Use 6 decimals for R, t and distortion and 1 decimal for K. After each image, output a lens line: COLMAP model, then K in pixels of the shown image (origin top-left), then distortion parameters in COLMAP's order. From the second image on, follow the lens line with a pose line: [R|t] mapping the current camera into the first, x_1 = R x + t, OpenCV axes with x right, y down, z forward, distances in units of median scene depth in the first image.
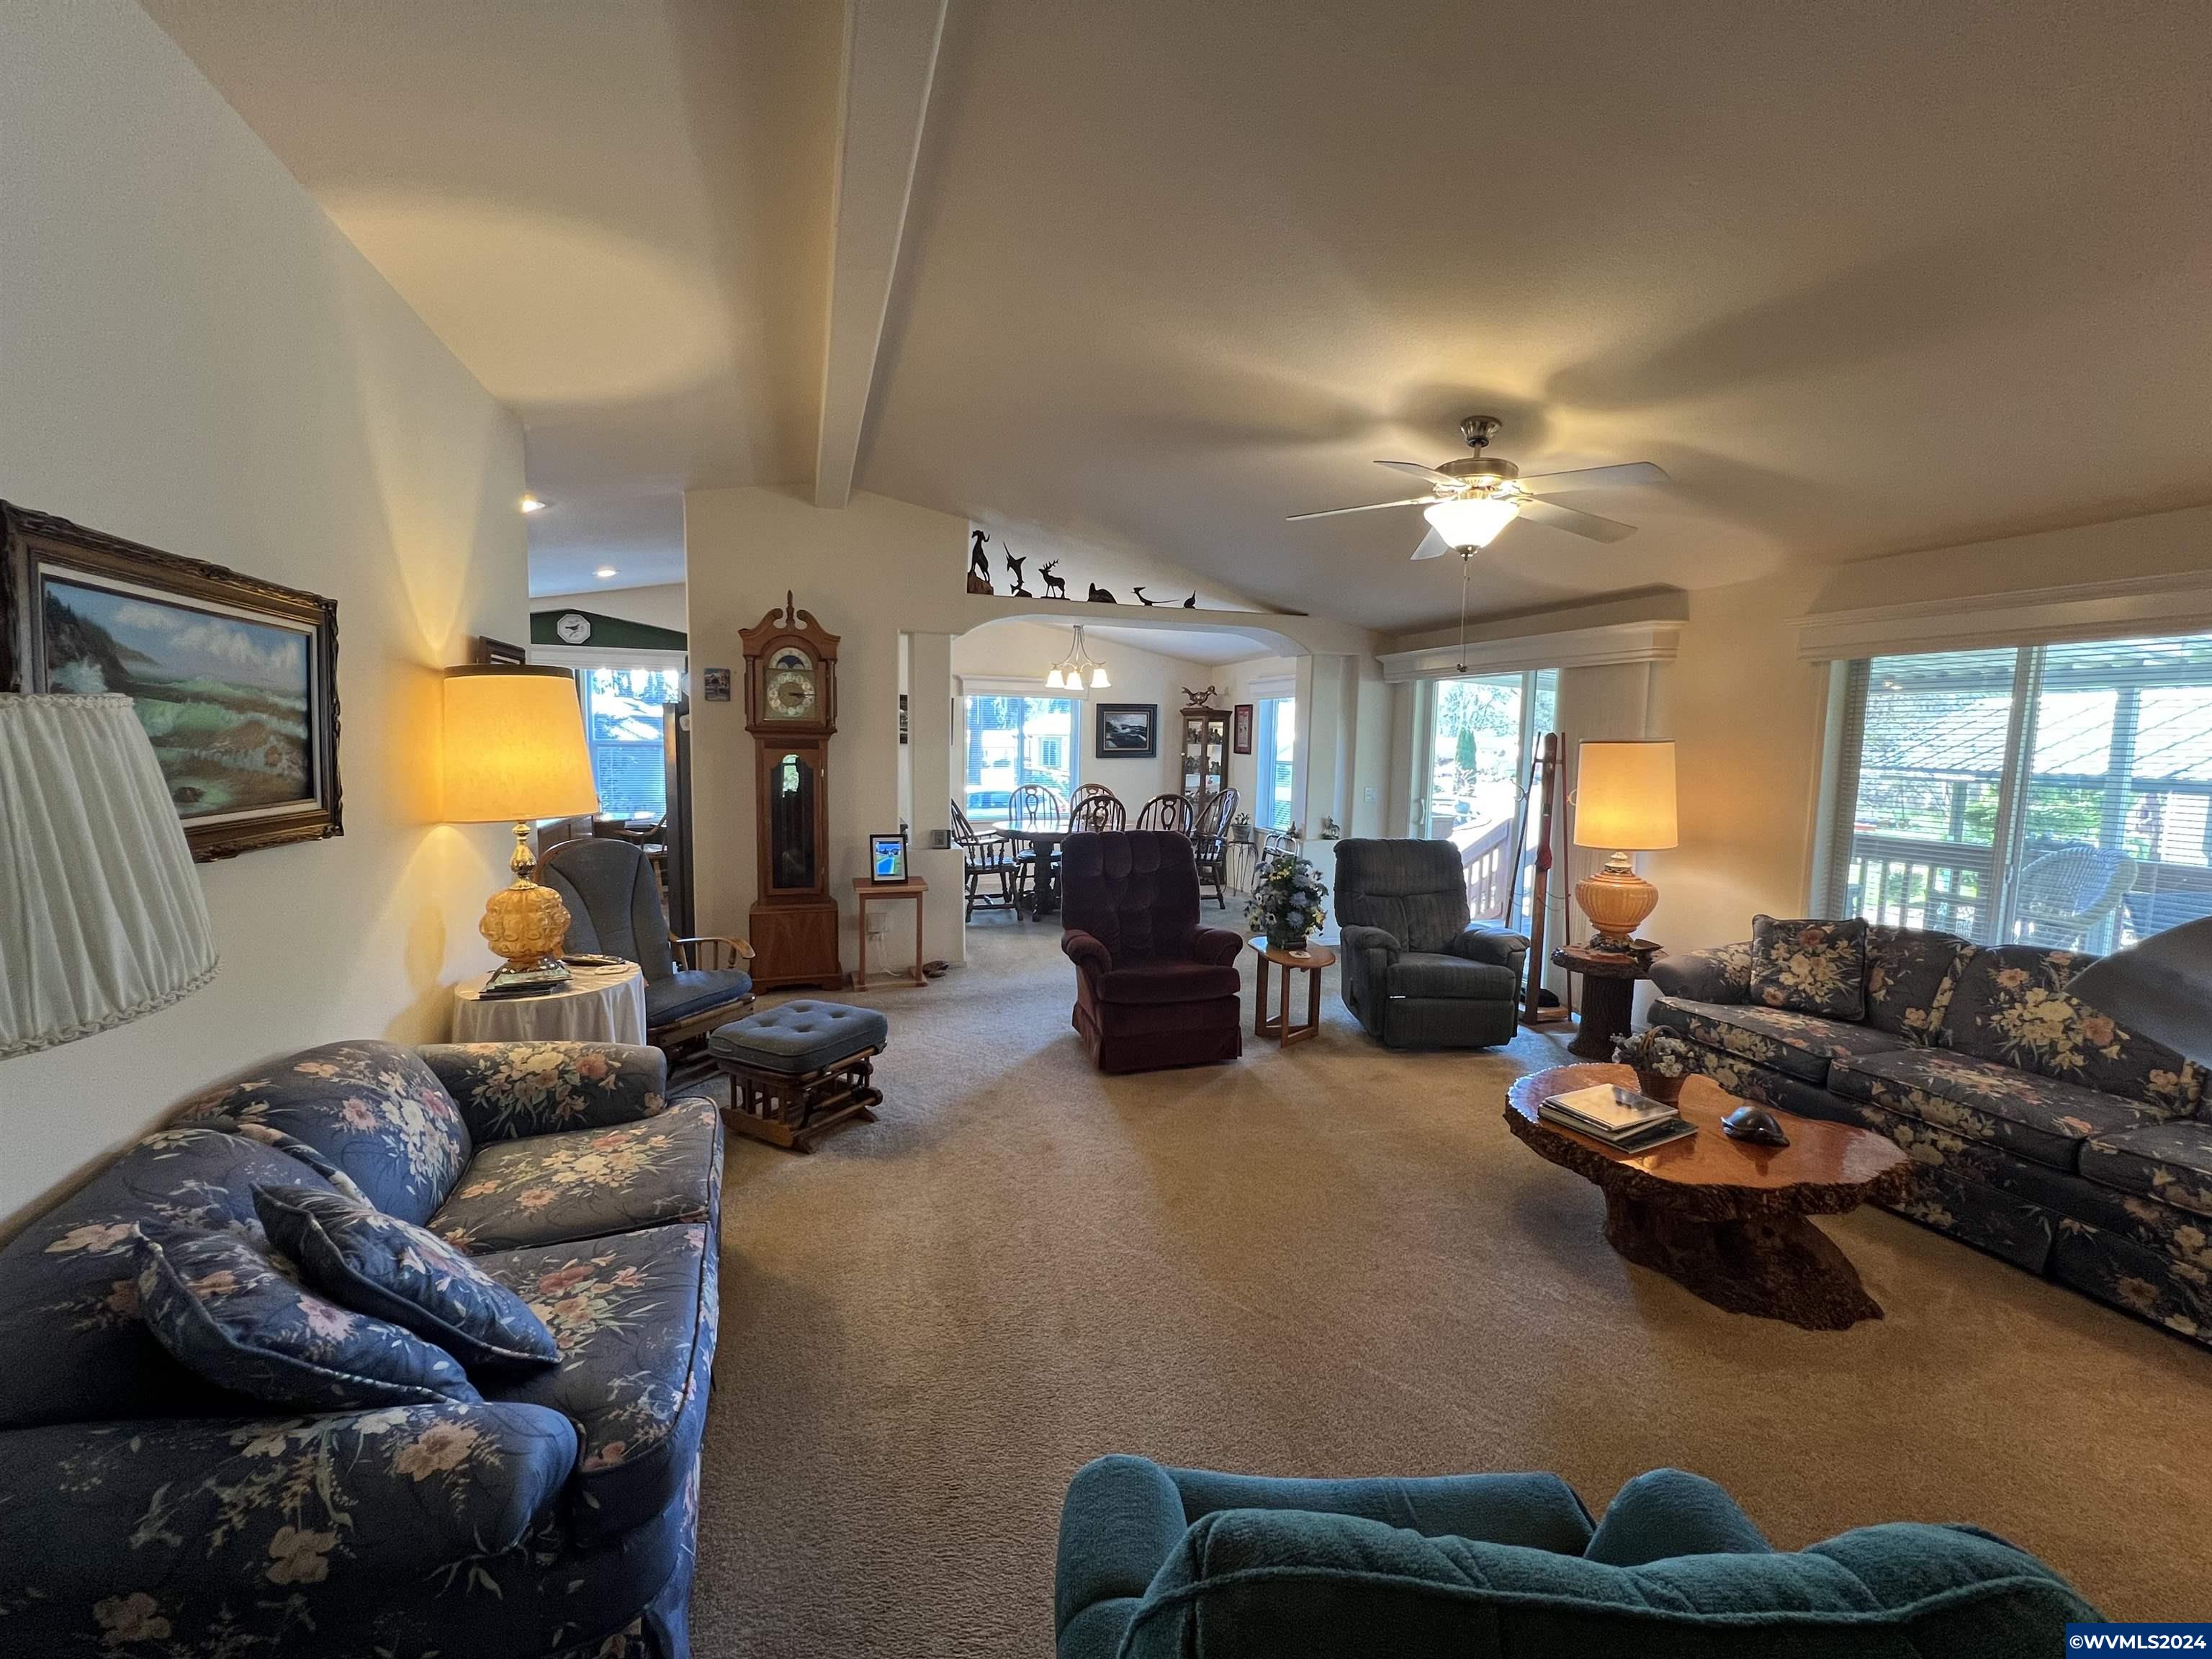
lens RADIAL K [[888.0, 0, 1103.4], [0, 888.0, 826.2], [0, 0, 1]] dist [-0.003024, 0.000894]
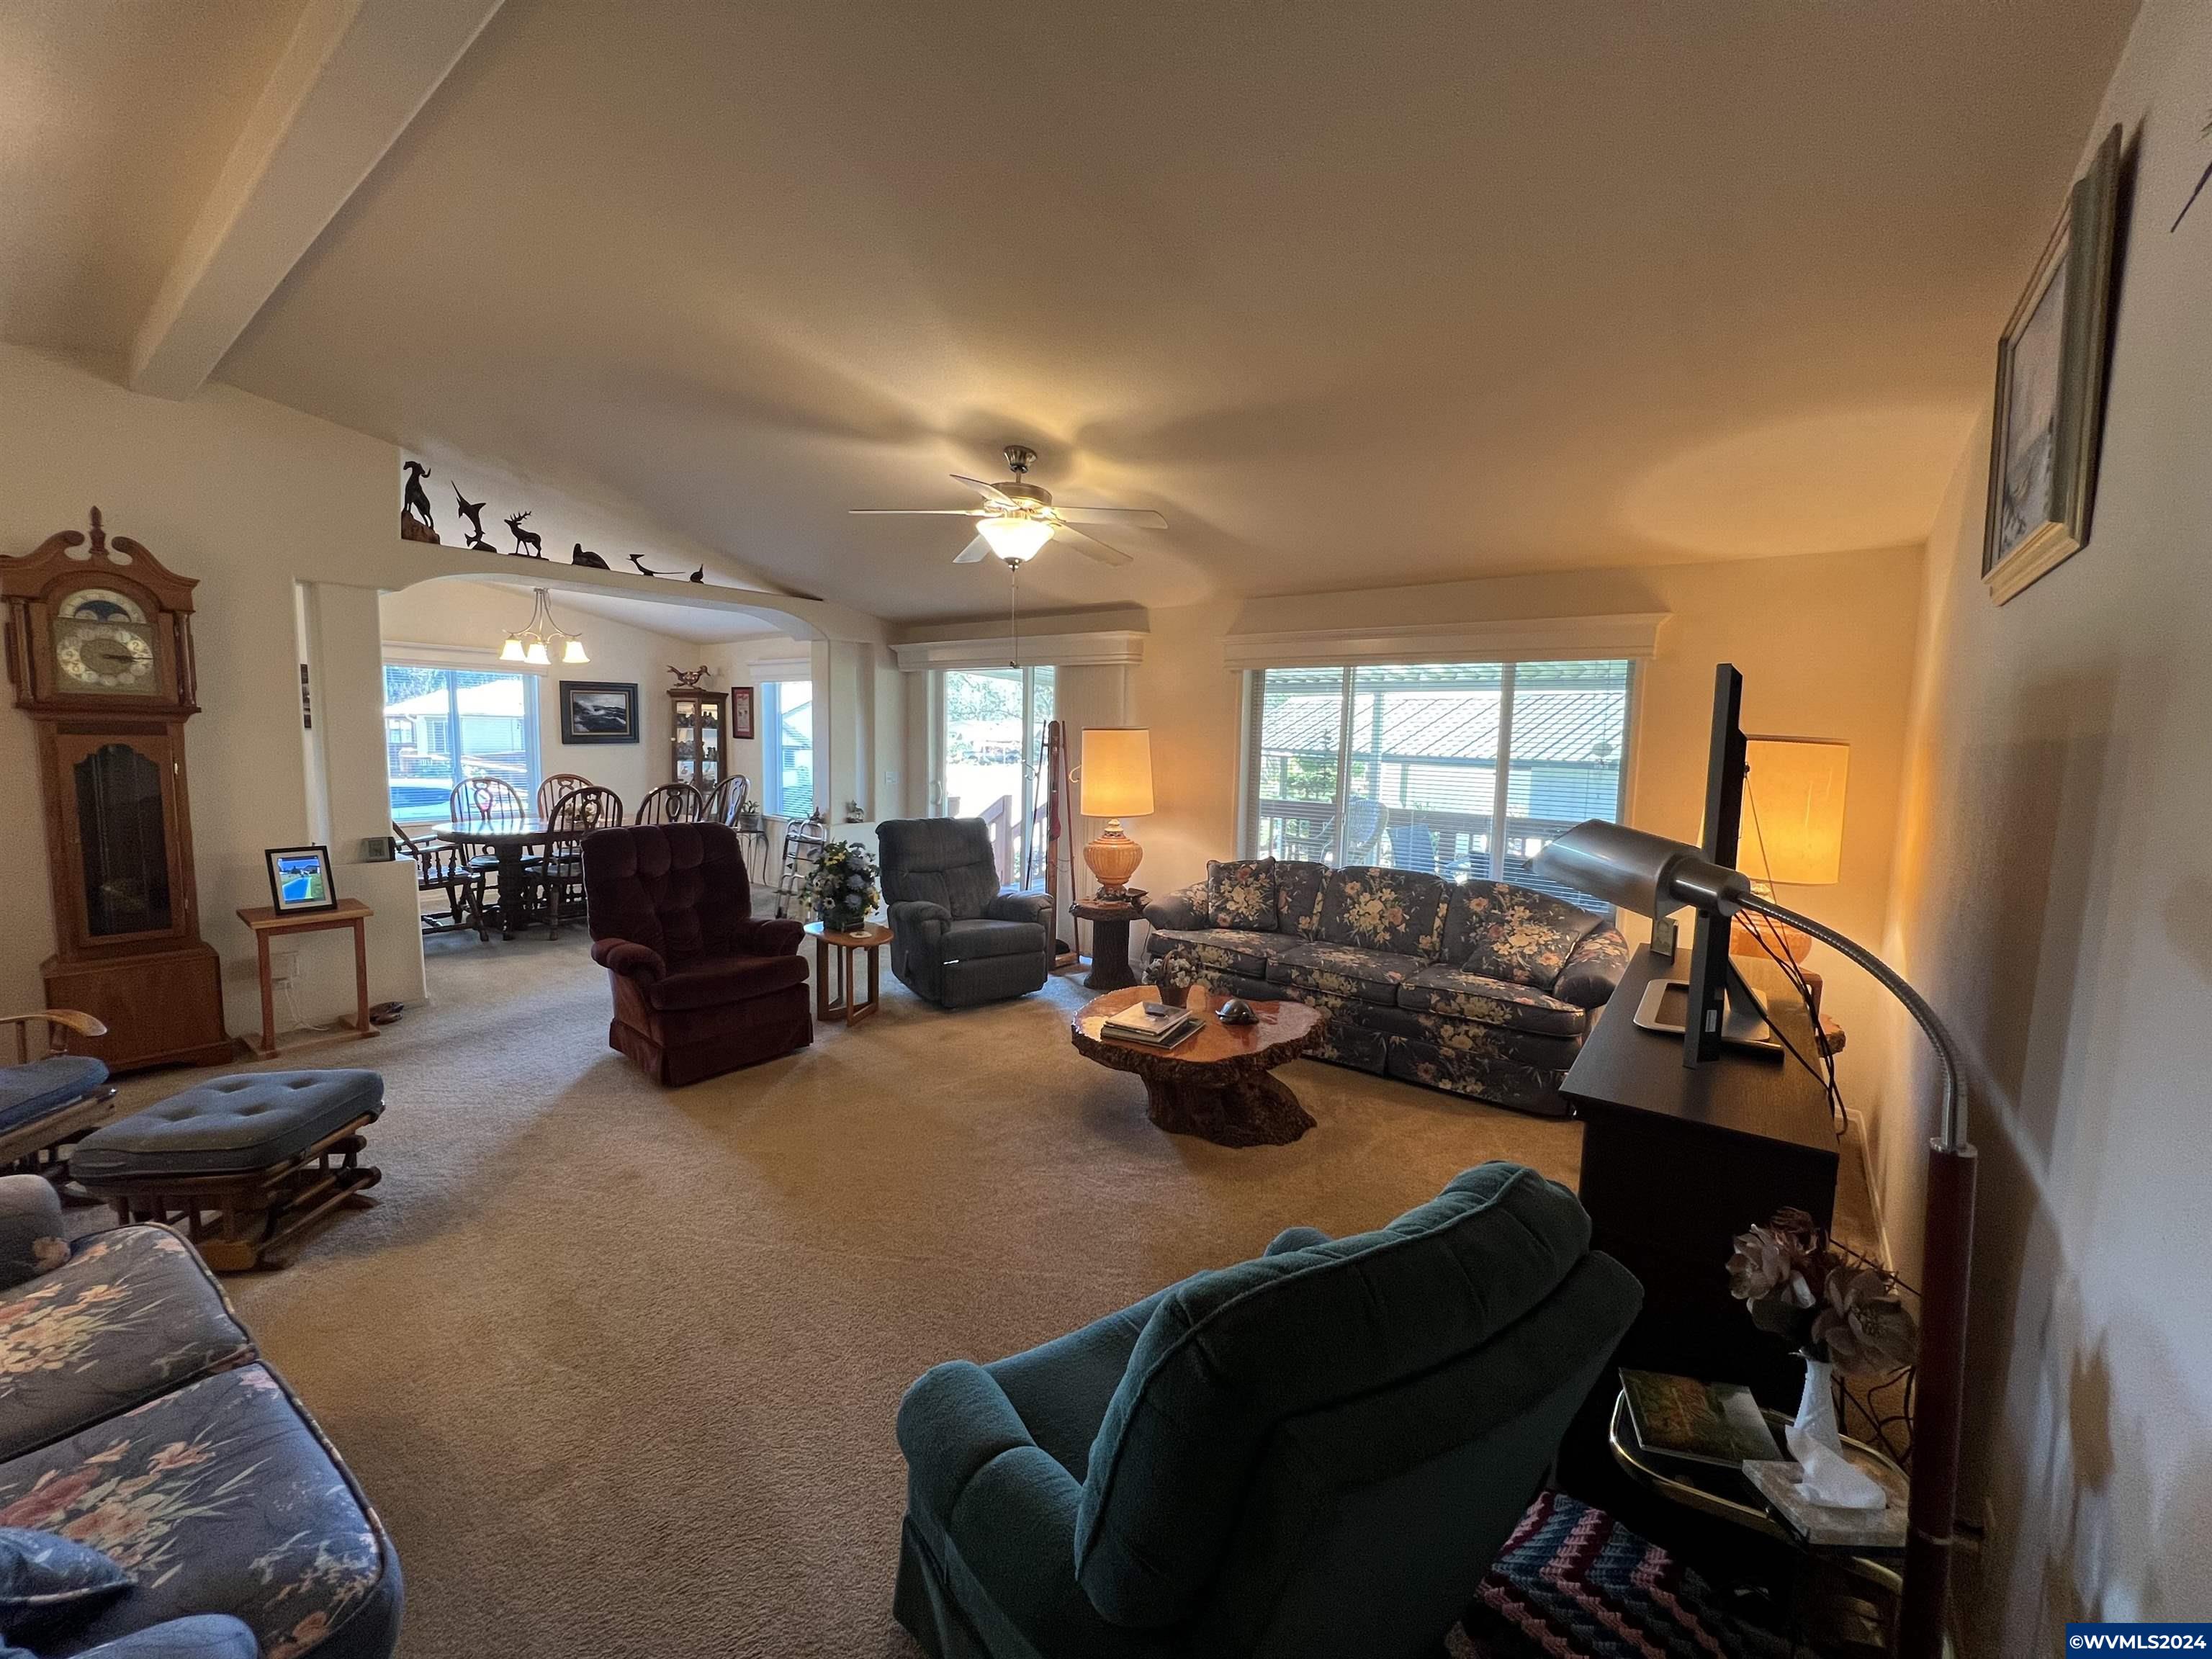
lens RADIAL K [[888.0, 0, 1103.4], [0, 888.0, 826.2], [0, 0, 1]] dist [-0.003024, 0.000894]
pose [[0.833421, -0.057084, 0.549682, -0.123357], [0.047011, 0.998369, 0.032401, -0.001570], [-0.550635, -0.001163, 0.834745, -0.018834]]
